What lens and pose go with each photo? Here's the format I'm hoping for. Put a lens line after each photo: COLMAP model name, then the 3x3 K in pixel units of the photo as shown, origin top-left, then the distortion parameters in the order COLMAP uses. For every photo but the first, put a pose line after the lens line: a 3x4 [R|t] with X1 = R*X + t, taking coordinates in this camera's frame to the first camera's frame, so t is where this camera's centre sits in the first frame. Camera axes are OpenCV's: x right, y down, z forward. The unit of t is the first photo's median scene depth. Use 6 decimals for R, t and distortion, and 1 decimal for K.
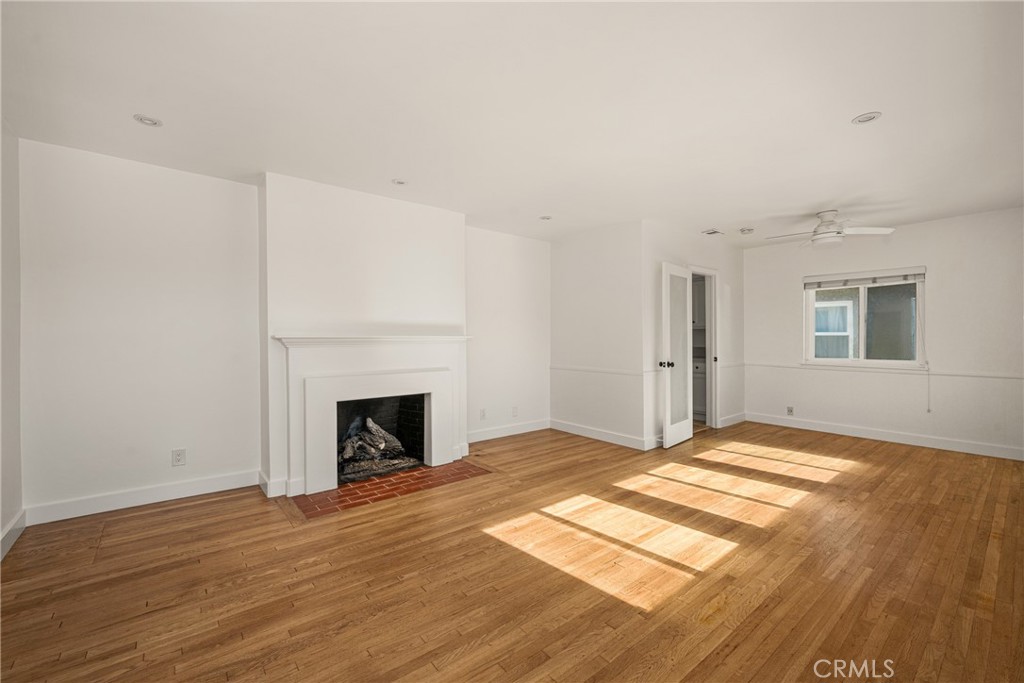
lens RADIAL K [[409.1, 0, 502.5], [0, 409.1, 337.5], [0, 0, 1]] dist [0.000410, 0.000175]
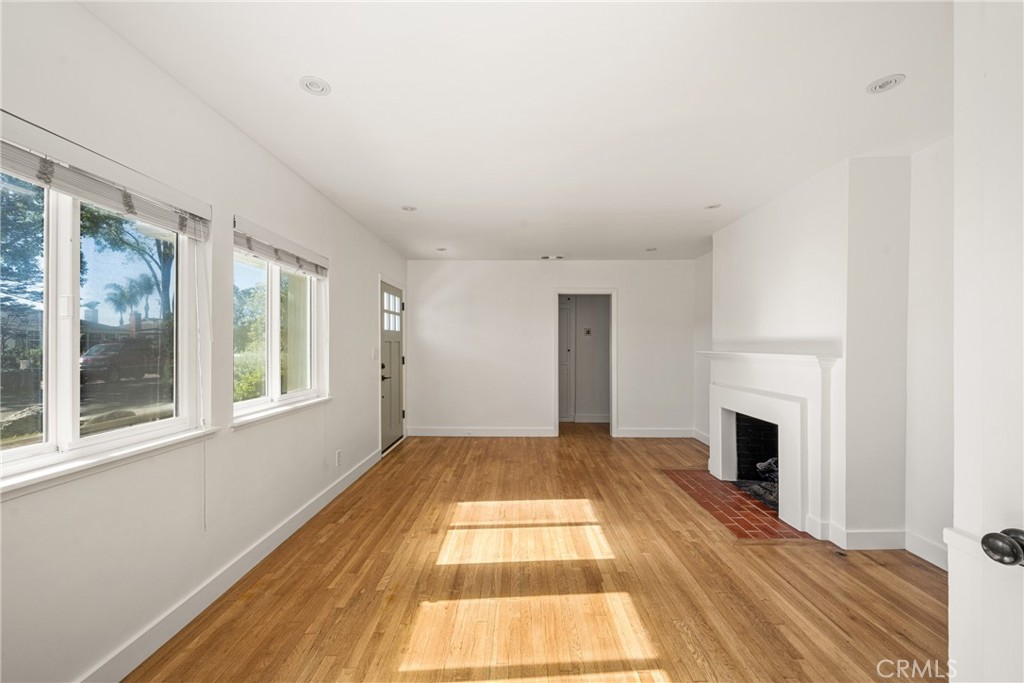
lens RADIAL K [[409.1, 0, 515.7], [0, 409.1, 343.1], [0, 0, 1]] dist [0.000410, 0.000175]
pose [[-0.617028, -0.003347, -0.786934, 0.818866], [-0.001380, 0.999994, -0.003171, -0.022266], [0.786940, -0.000871, -0.617029, 1.151815]]
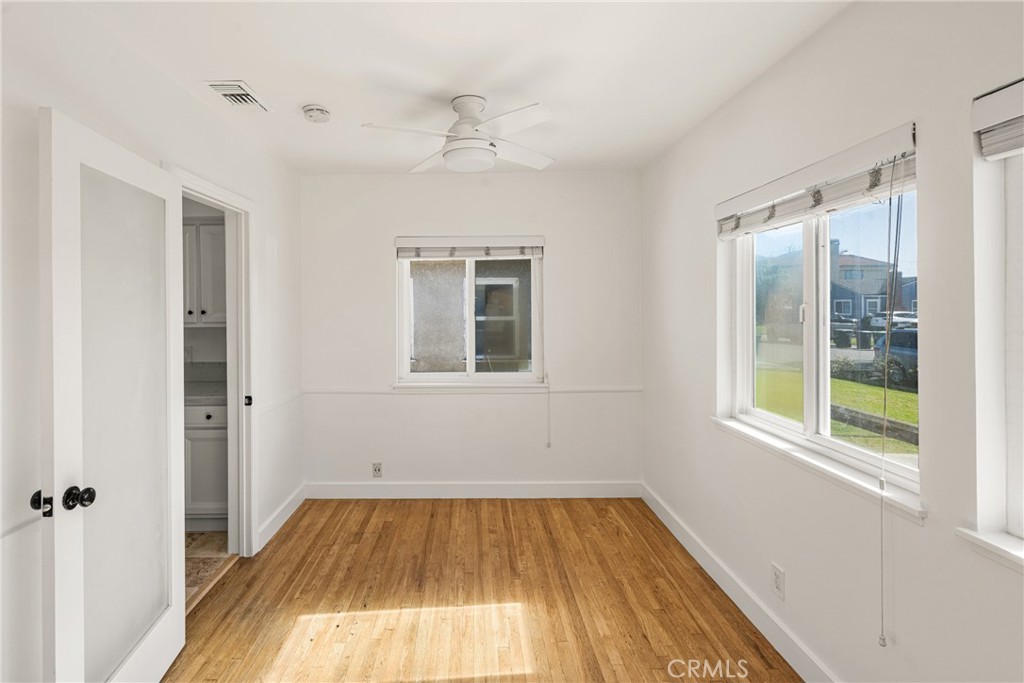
lens RADIAL K [[483.8, 0, 471.2], [0, 483.8, 311.7], [0, 0, 1]] dist [0.012757, 0.000574]
pose [[0.611369, -0.007638, 0.791309, 0.384700], [0.006598, 0.999968, 0.004555, -0.064442], [-0.791319, 0.002437, 0.611399, 0.740198]]
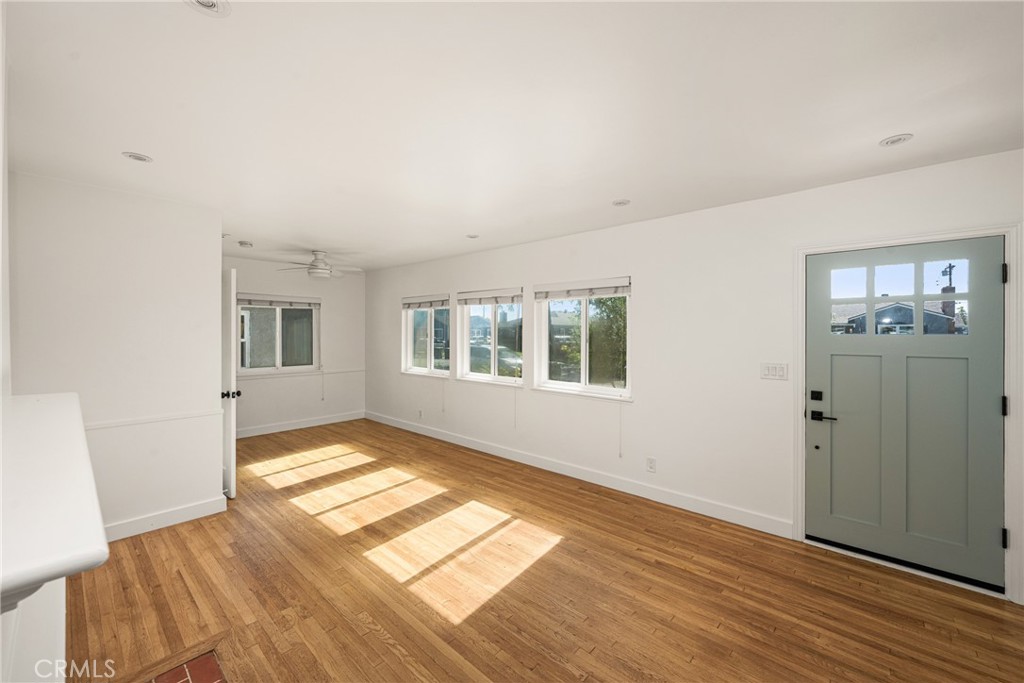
lens RADIAL K [[409.1, 0, 506.0], [0, 409.1, 339.6], [0, 0, 1]] dist [0.000410, 0.000175]
pose [[-0.156284, -0.014514, 0.987606, -0.589026], [-0.002133, 0.999895, 0.014357, -0.066449], [-0.987710, 0.000137, -0.156298, 0.725543]]
